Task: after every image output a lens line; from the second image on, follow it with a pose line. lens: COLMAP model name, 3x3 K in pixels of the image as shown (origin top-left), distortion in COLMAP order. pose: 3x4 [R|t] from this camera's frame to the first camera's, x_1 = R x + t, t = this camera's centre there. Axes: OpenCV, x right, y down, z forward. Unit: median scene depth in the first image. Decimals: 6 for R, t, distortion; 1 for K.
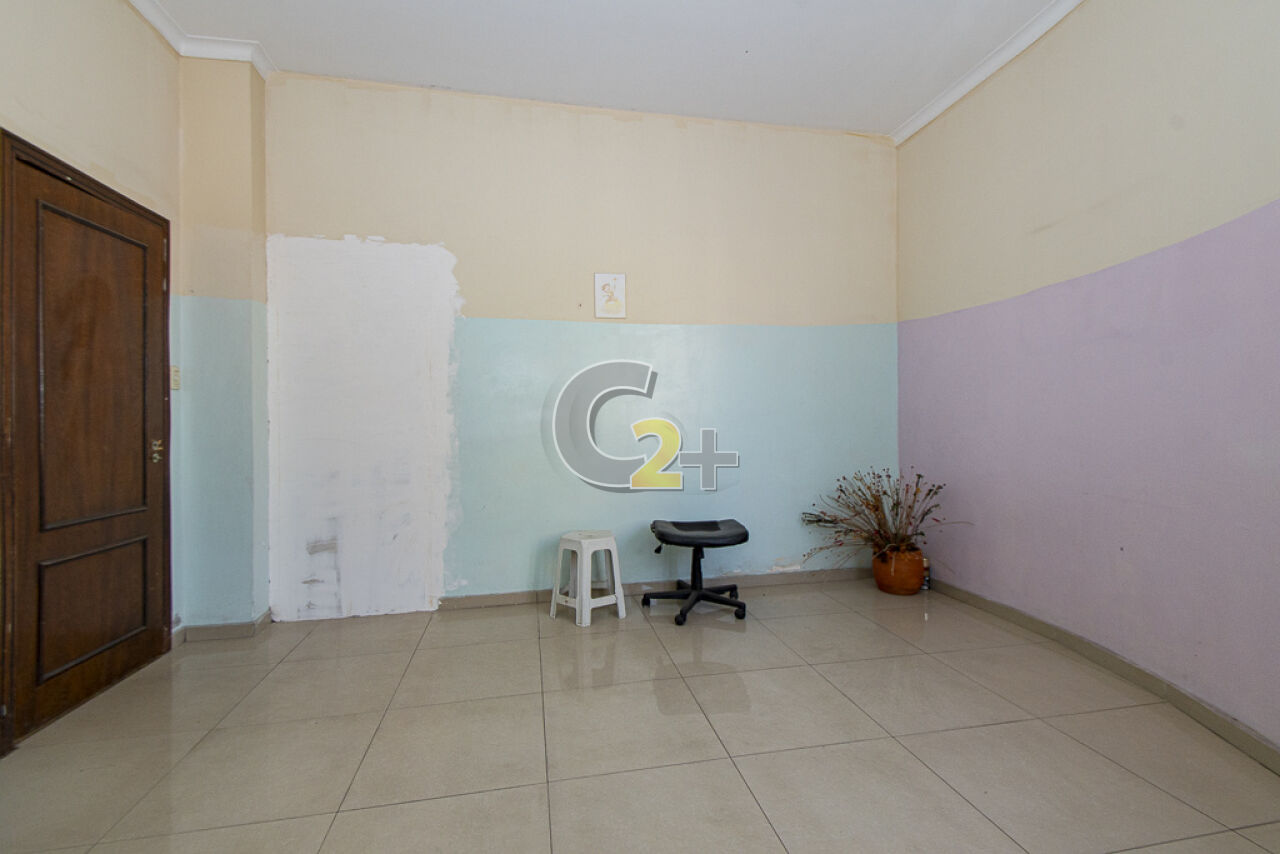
lens RADIAL K [[543.7, 0, 639.3], [0, 543.7, 417.3], [0, 0, 1]] dist [0.000576, -0.017467]
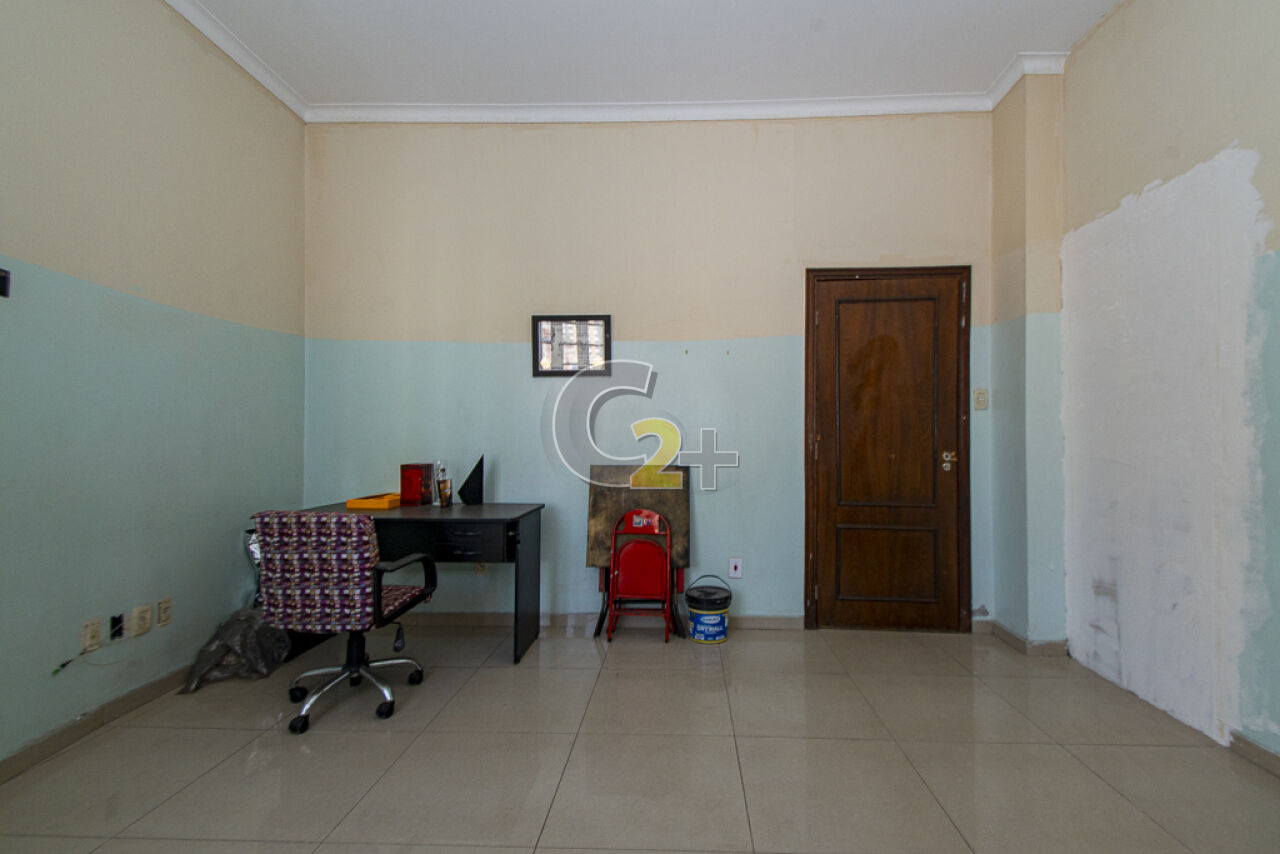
lens RADIAL K [[537.7, 0, 643.0], [0, 537.7, 437.9], [0, 0, 1]] dist [-0.001248, -0.000449]
pose [[-0.255237, 0.004804, -0.966867, 0.383904], [0.003632, 0.999985, 0.004010, 0.001707], [0.966872, -0.002488, -0.255250, 0.529350]]
